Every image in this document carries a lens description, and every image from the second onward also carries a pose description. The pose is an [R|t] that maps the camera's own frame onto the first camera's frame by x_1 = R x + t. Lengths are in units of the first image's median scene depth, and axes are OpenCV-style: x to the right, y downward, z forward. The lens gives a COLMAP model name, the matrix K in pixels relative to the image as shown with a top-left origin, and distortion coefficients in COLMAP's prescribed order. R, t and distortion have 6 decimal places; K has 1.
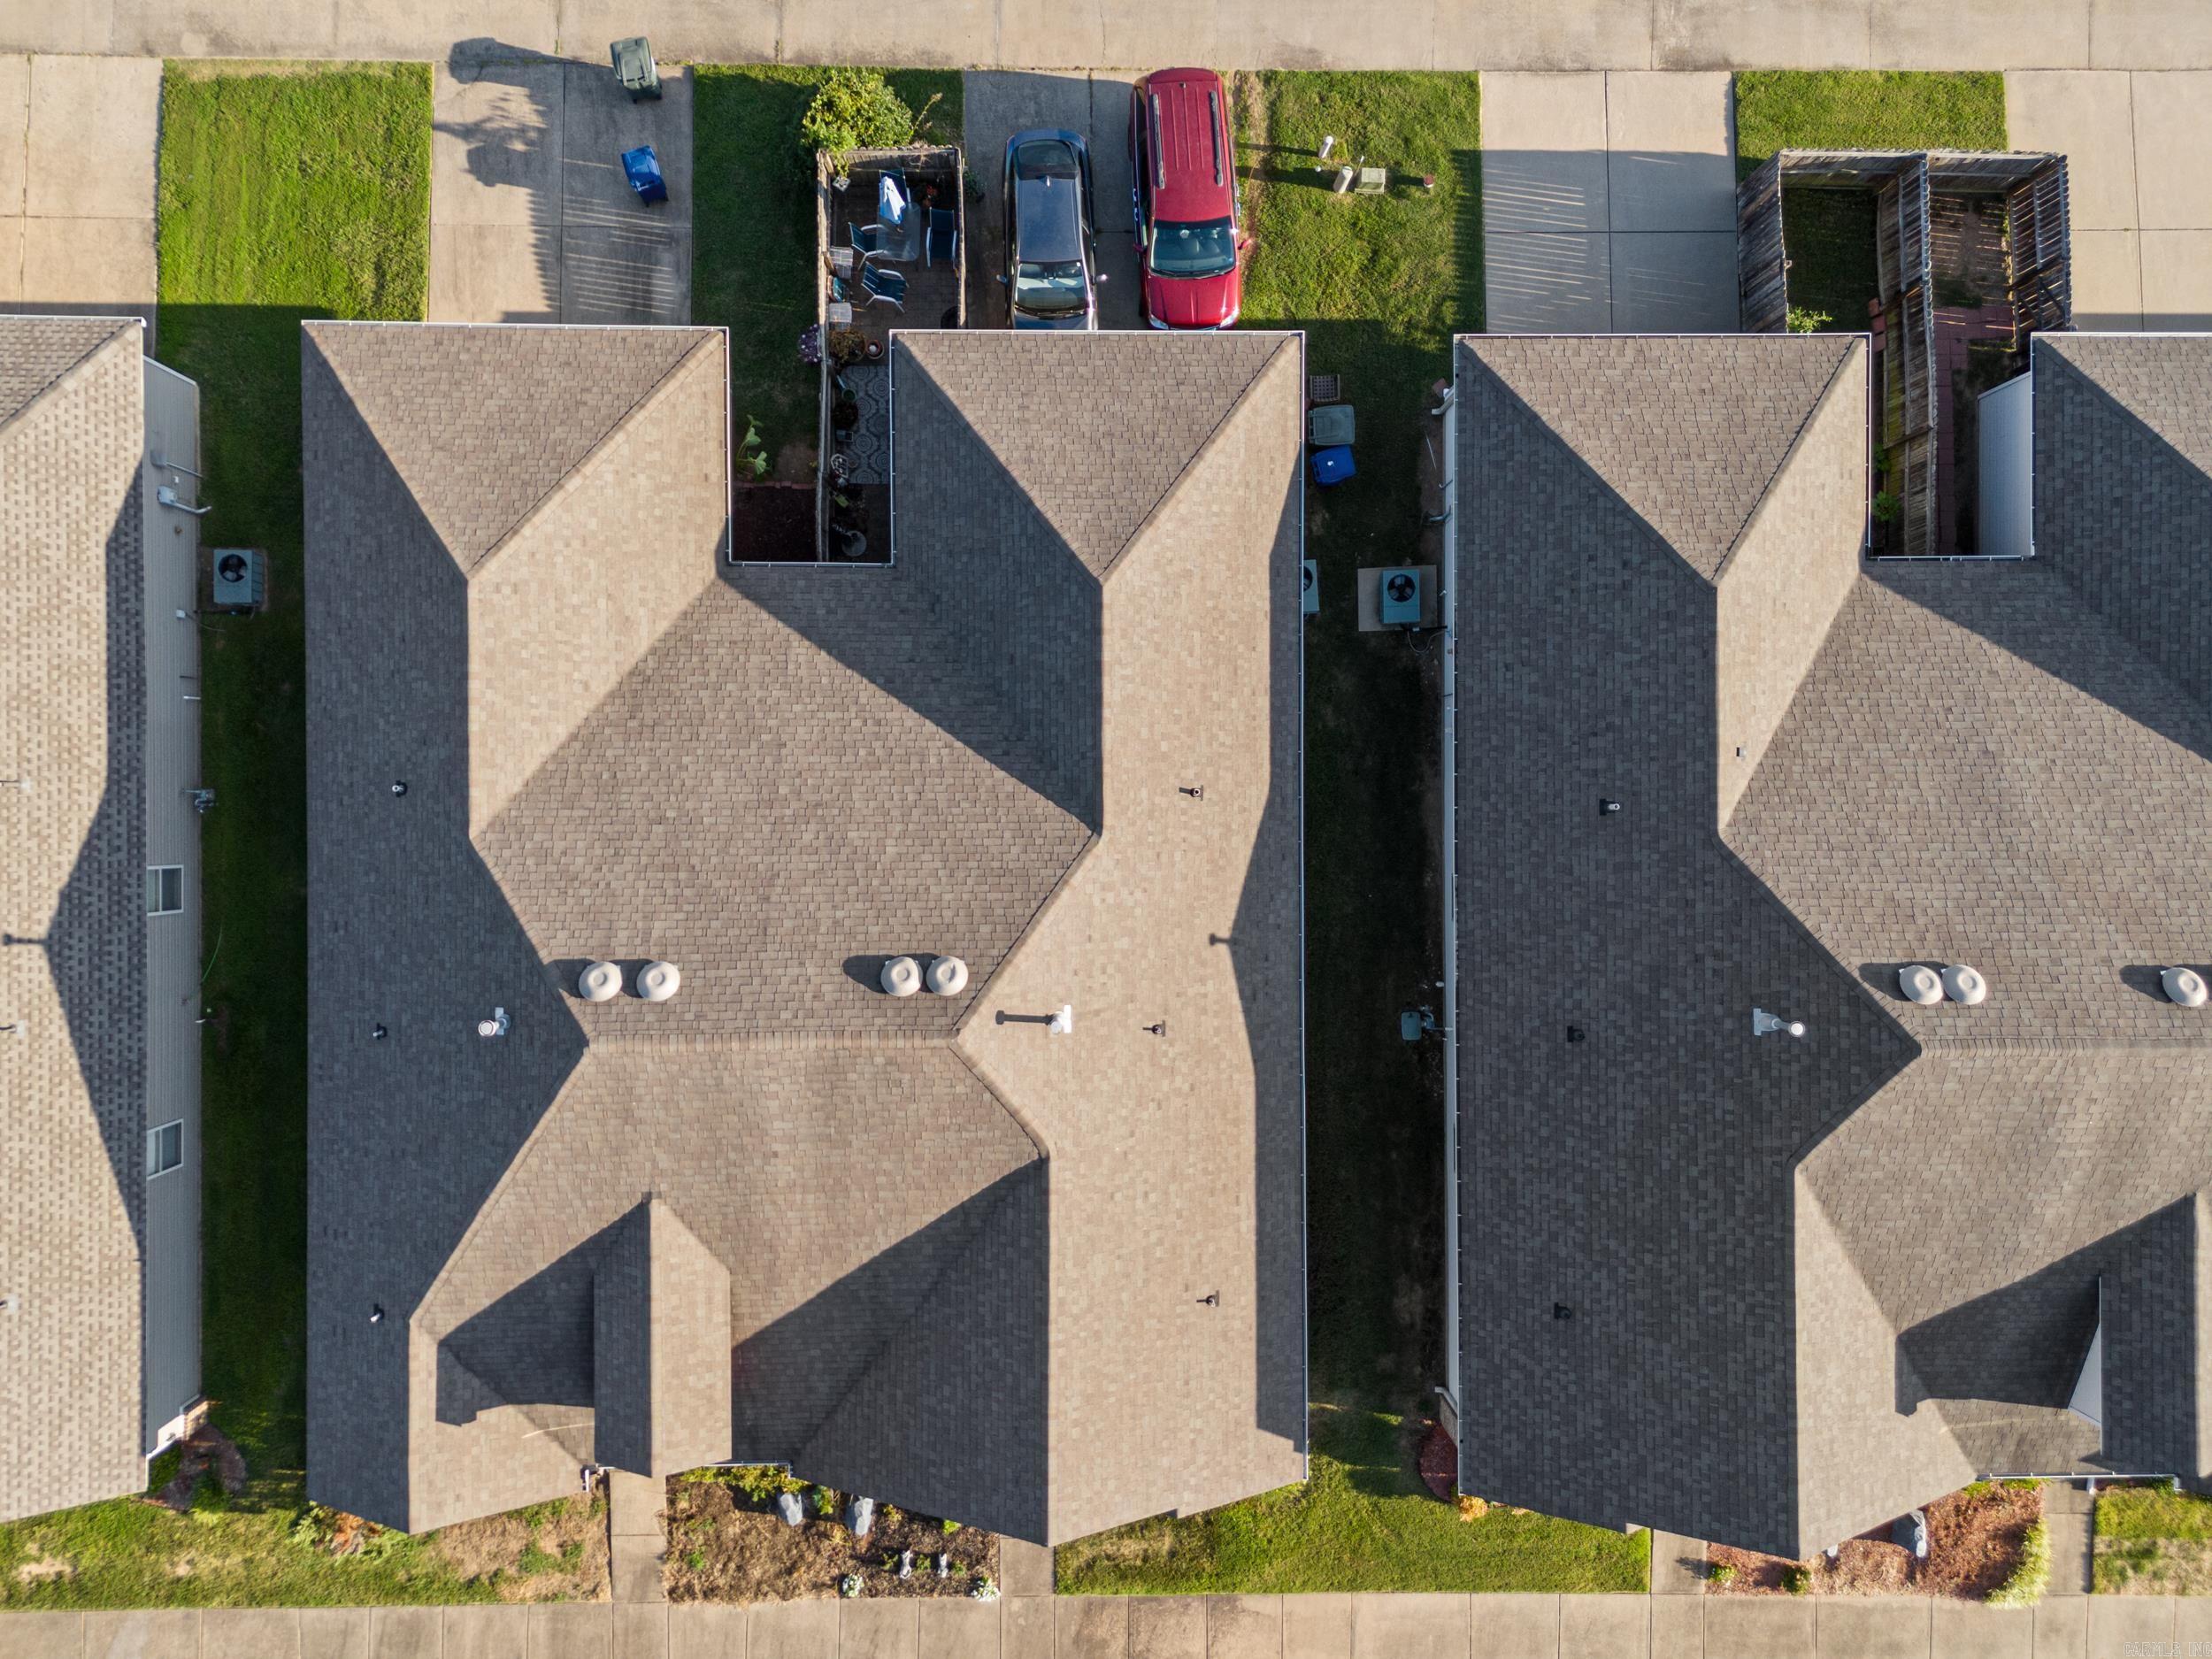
lens RADIAL K [[1626.9, 0, 1106.0], [0, 1626.9, 829.5], [0, 0, 1]] dist [0.074309, -0.069363]
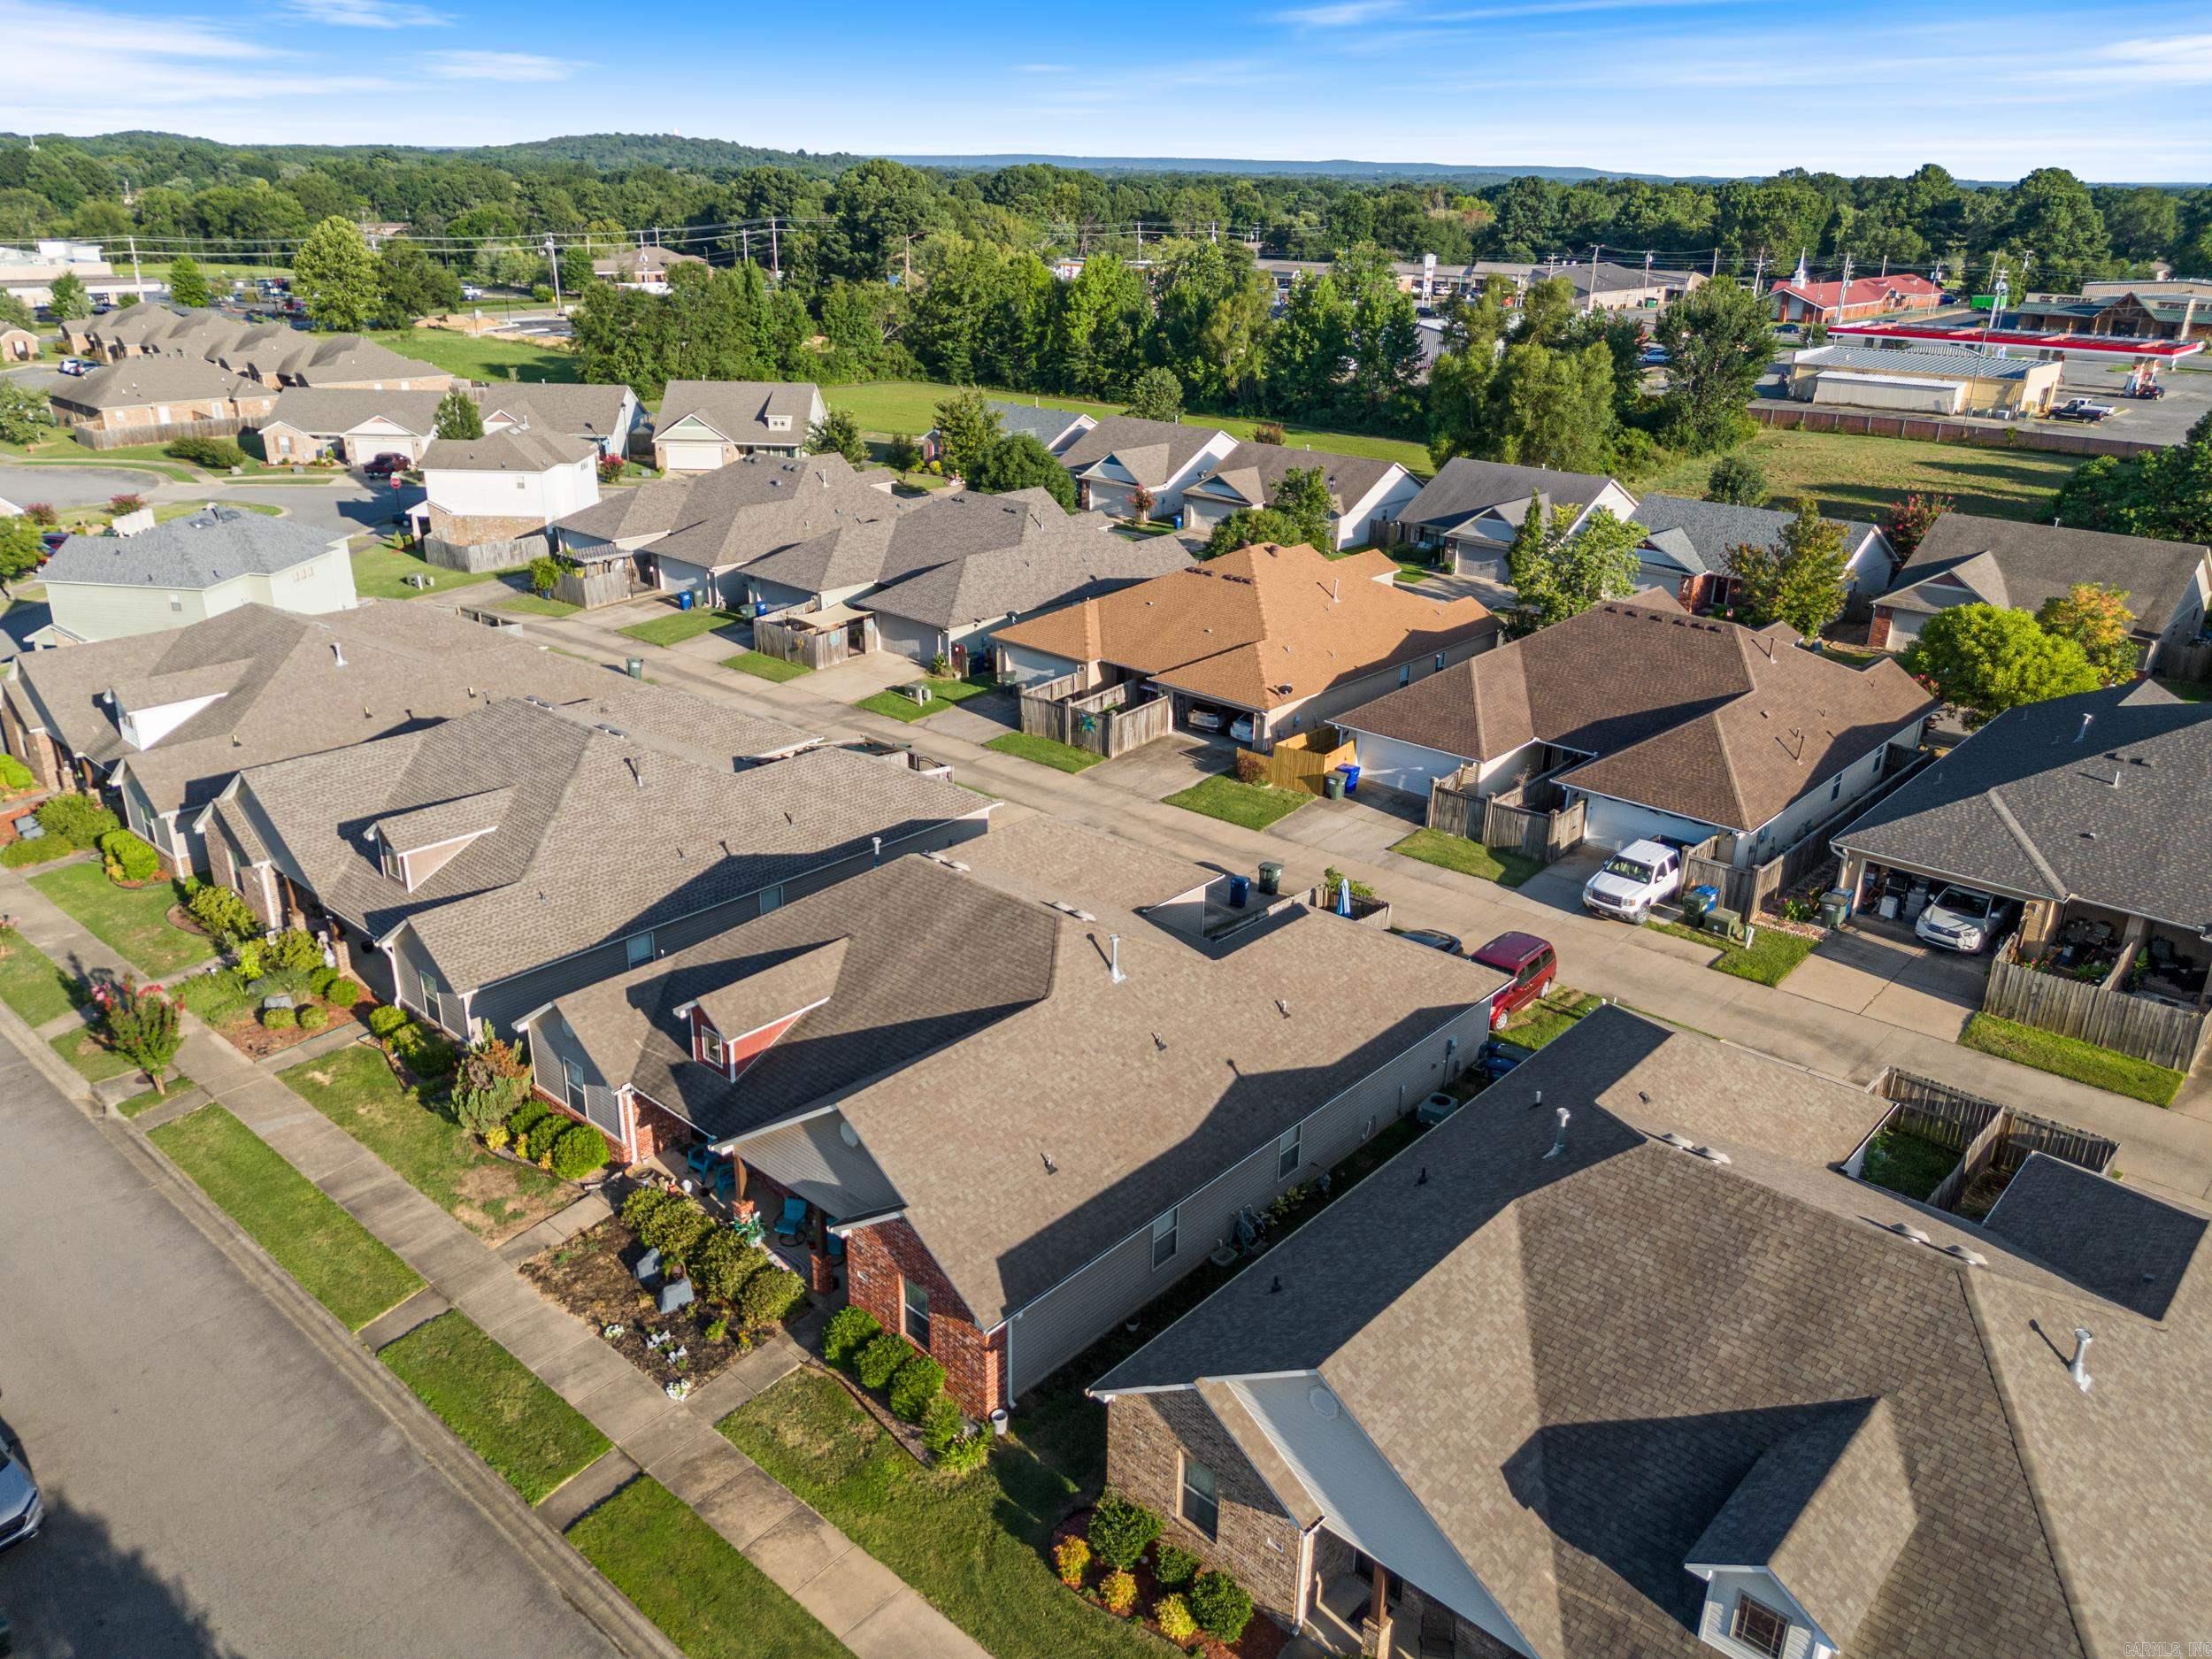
lens RADIAL K [[1640.4, 0, 1097.5], [0, 1640.4, 784.2], [0, 0, 1]] dist [0.079160, -0.090315]
pose [[0.739434, 0.215924, -0.637663, 0.724118], [-0.673208, 0.244676, -0.697800, 0.934384], [0.005349, 0.945257, 0.326283, 0.291671]]
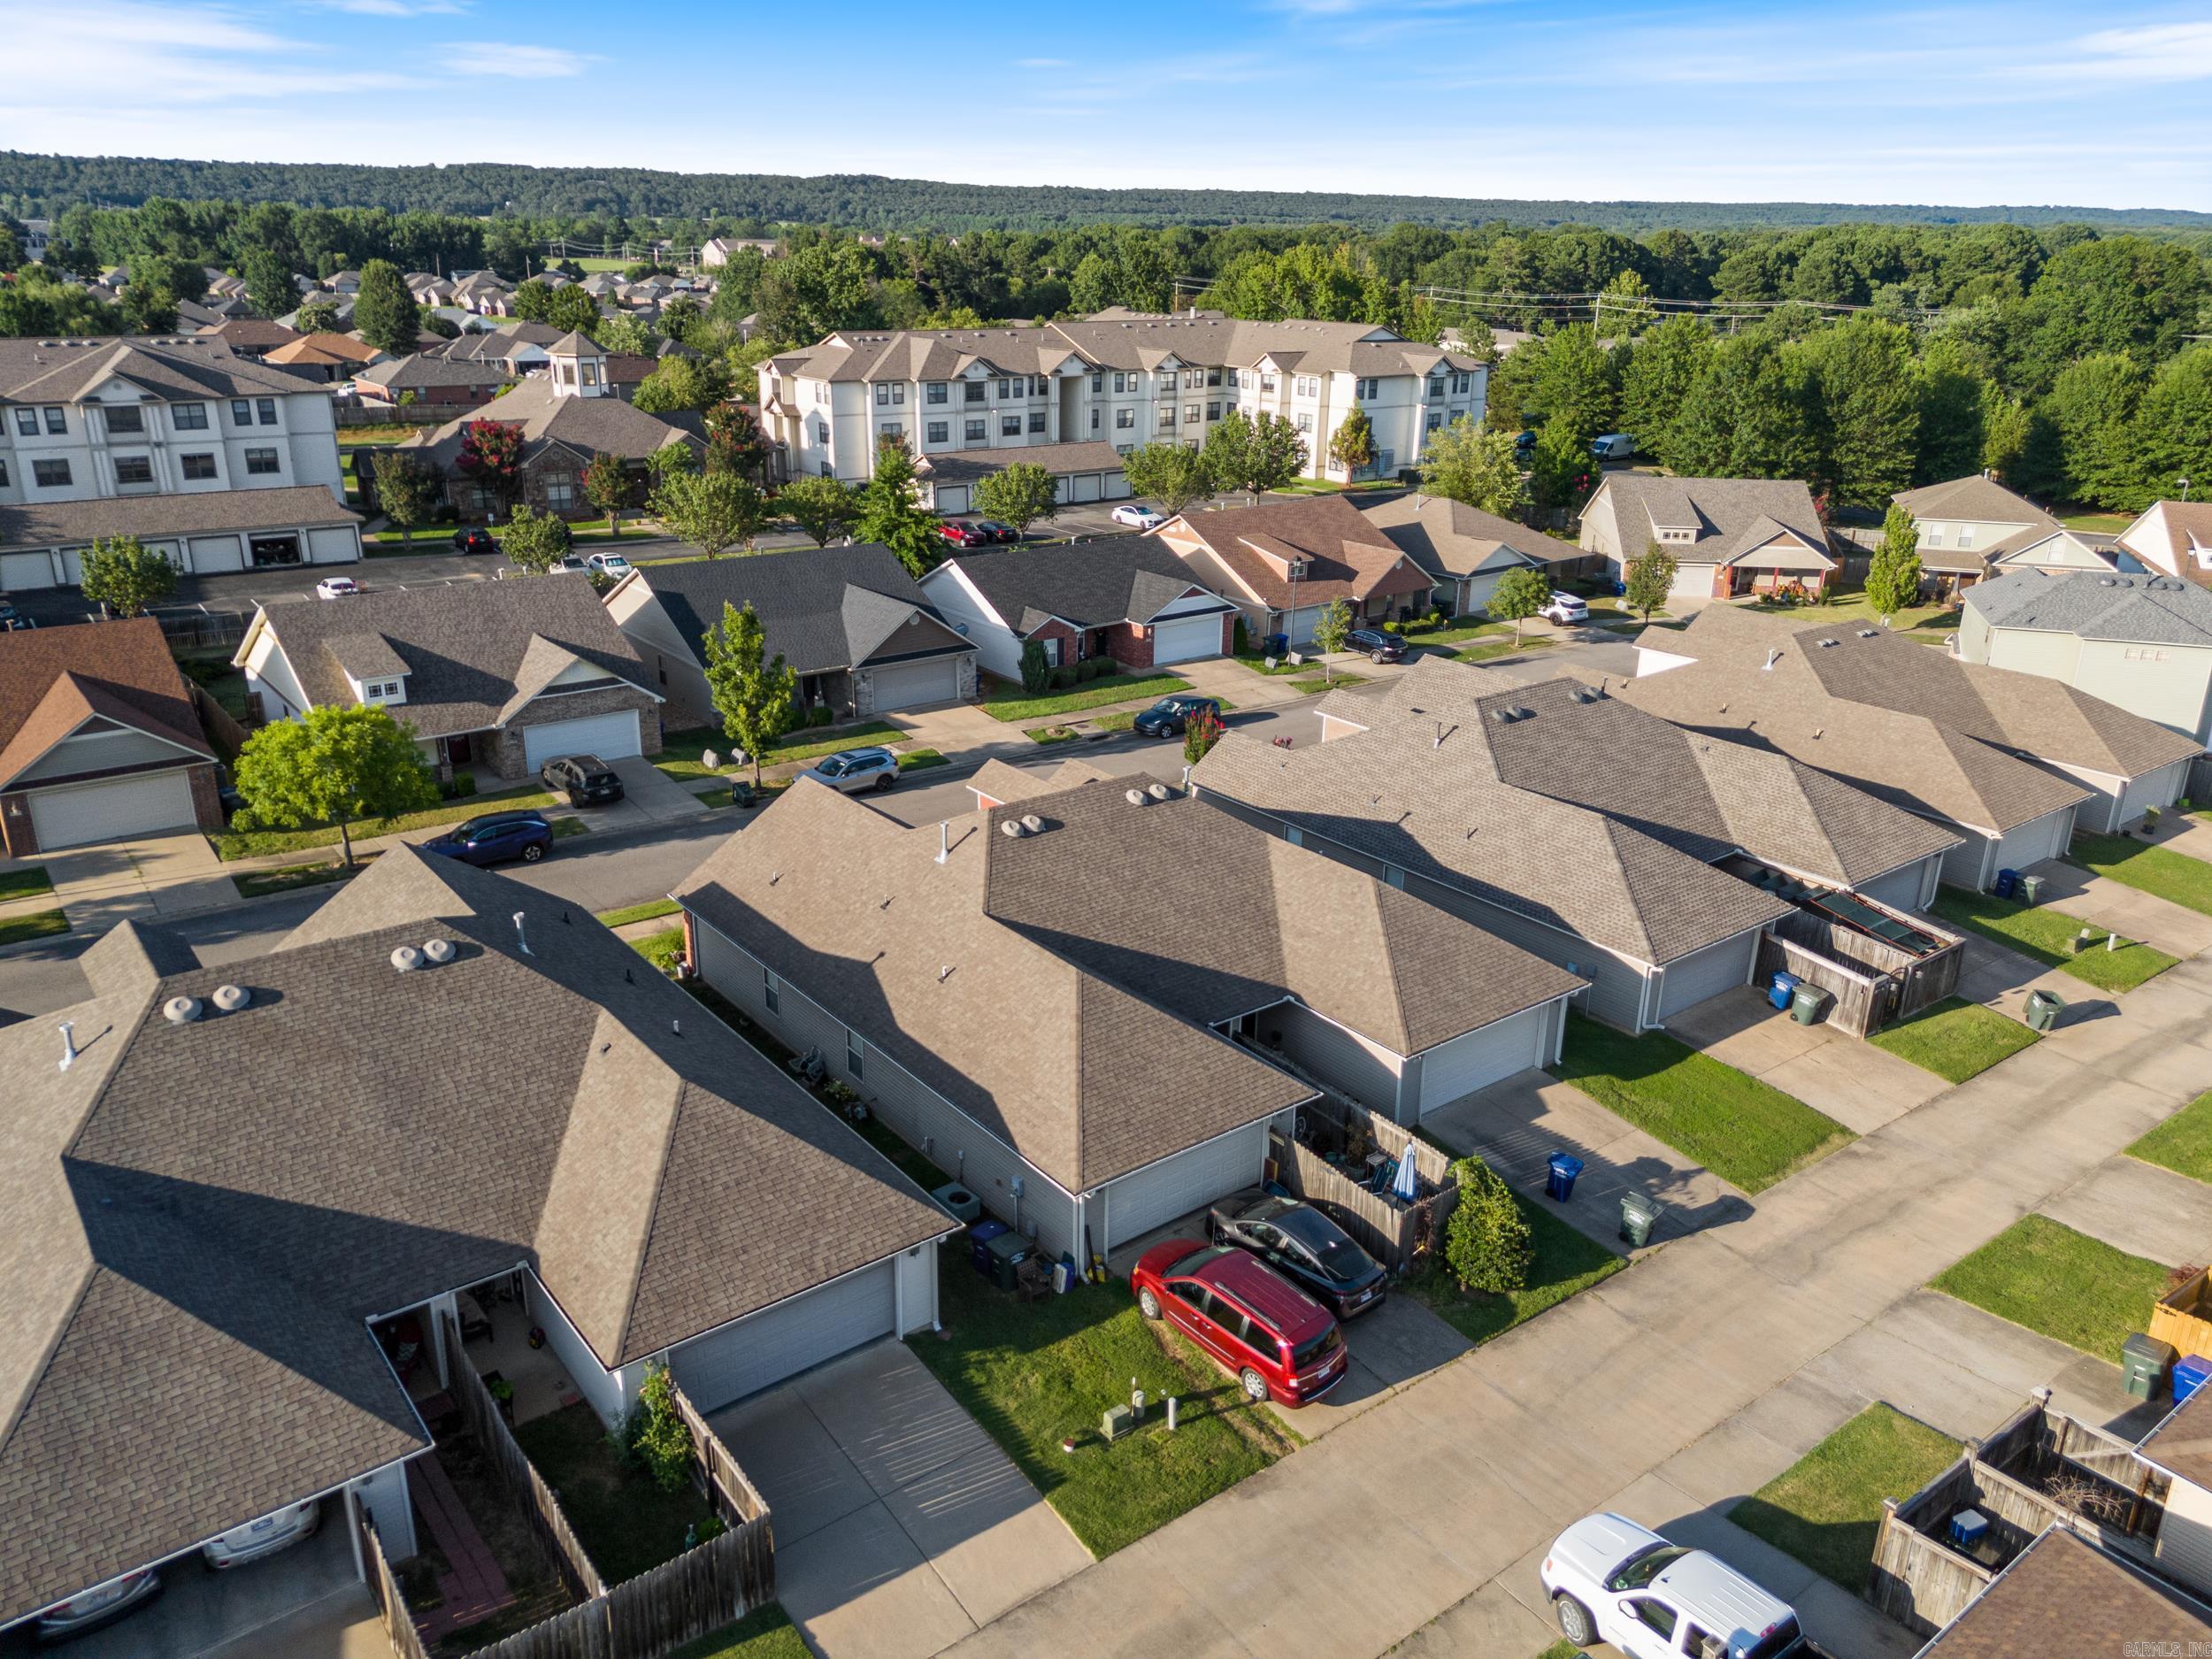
lens RADIAL K [[1626.9, 0, 1106.0], [0, 1626.9, 829.5], [0, 0, 1]] dist [0.074309, -0.069363]
pose [[-0.791649, 0.170898, -0.586588, 0.689903], [-0.609850, -0.279310, 0.741667, -1.030166], [-0.037090, 0.944870, 0.325338, 0.341671]]
